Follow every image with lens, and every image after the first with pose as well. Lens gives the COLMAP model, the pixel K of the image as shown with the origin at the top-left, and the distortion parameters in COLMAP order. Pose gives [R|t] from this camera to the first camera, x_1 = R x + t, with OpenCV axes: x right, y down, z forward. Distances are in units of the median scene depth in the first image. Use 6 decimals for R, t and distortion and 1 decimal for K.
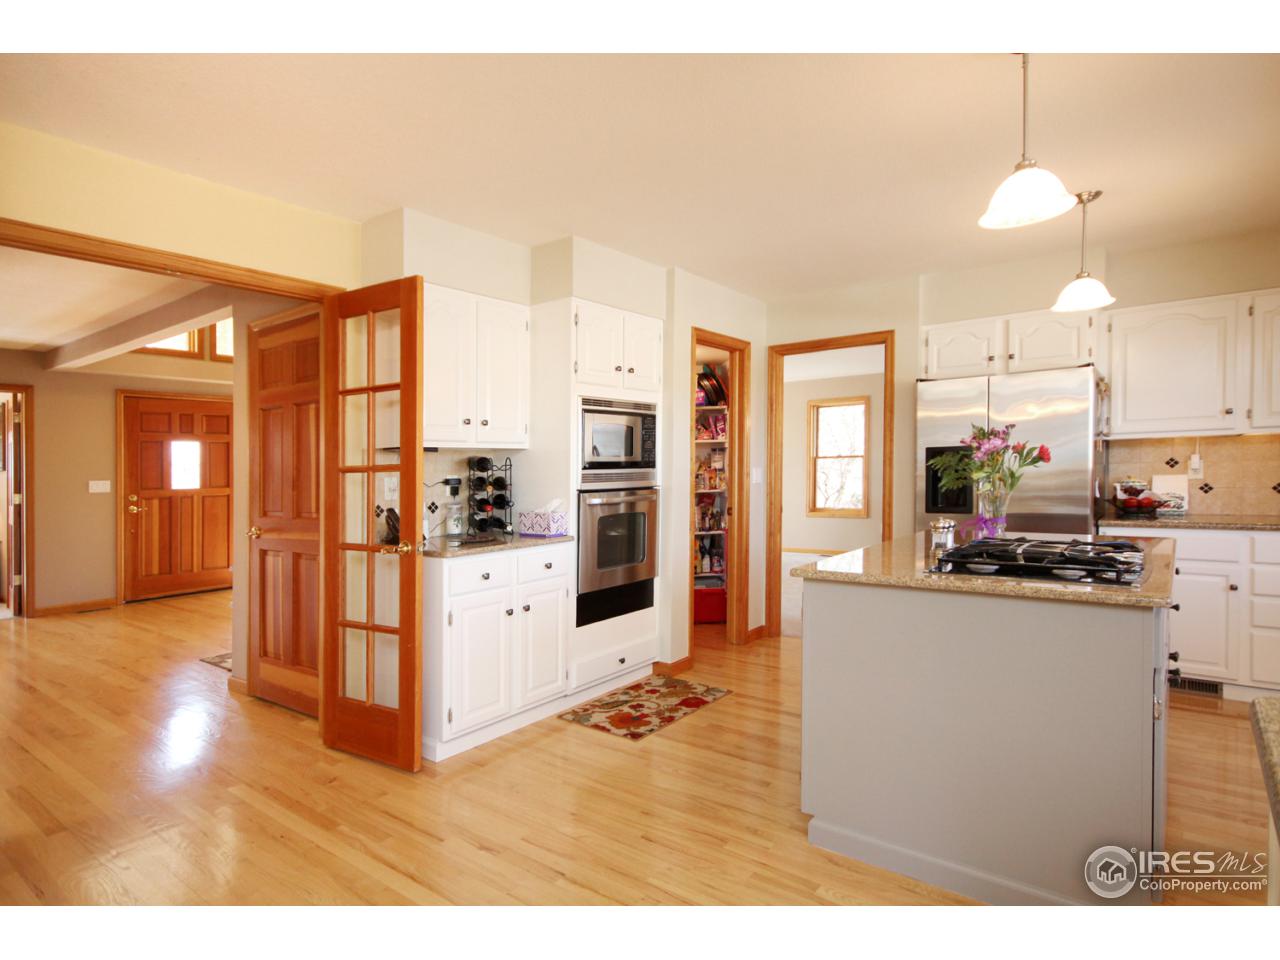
lens RADIAL K [[684.5, 0, 638.0], [0, 684.5, 486.7], [0, 0, 1]] dist [0.019827, -0.000190]
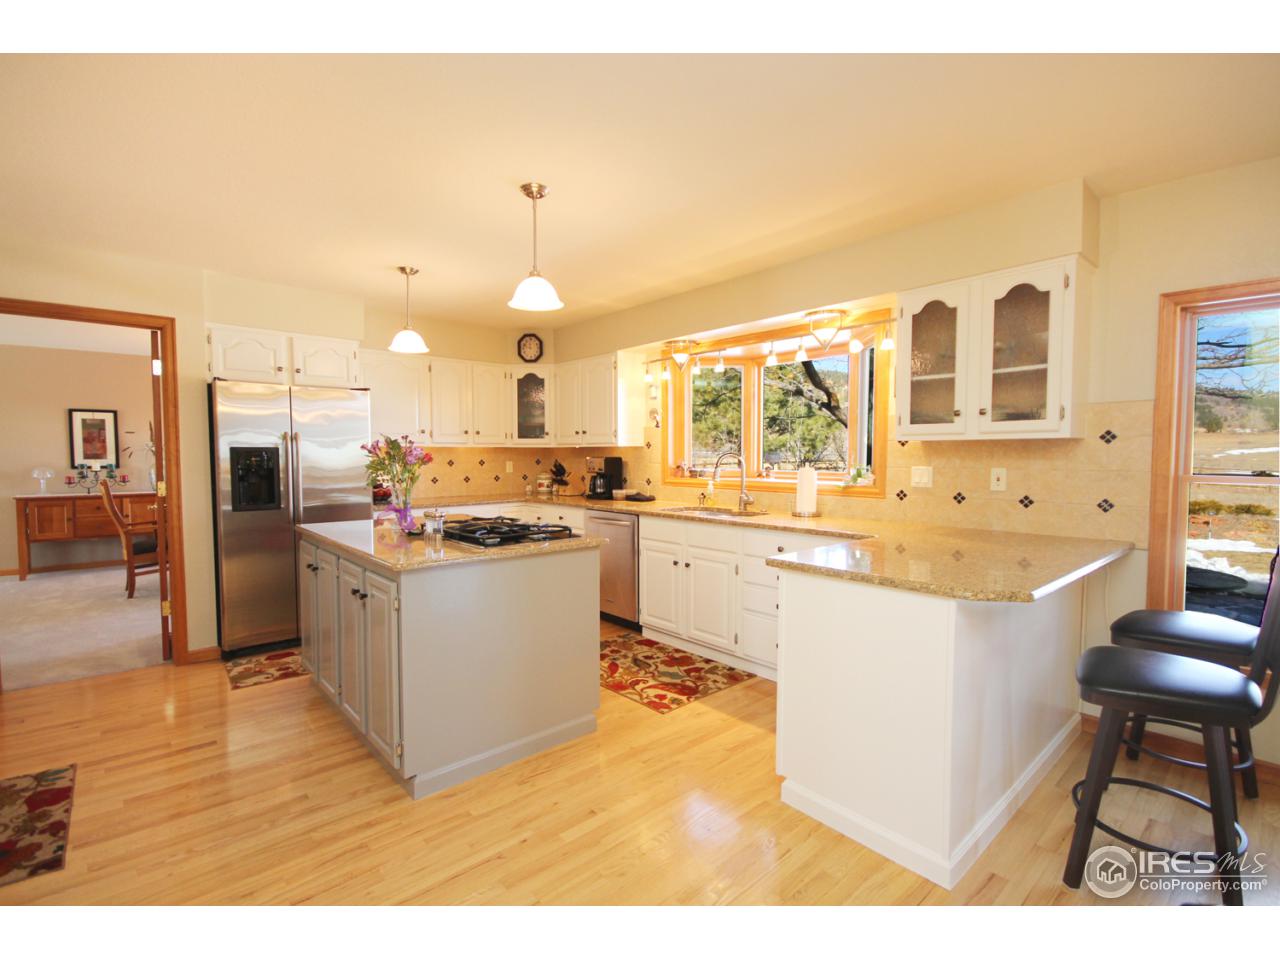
lens RADIAL K [[587.9, 0, 638.7], [0, 587.9, 518.9], [0, 0, 1]] dist [0.000685, -0.018793]
pose [[0.173319, -0.084568, 0.981228, -0.366493], [0.022112, 0.996390, 0.081968, -0.009746], [-0.984617, 0.007490, 0.174563, 0.284449]]
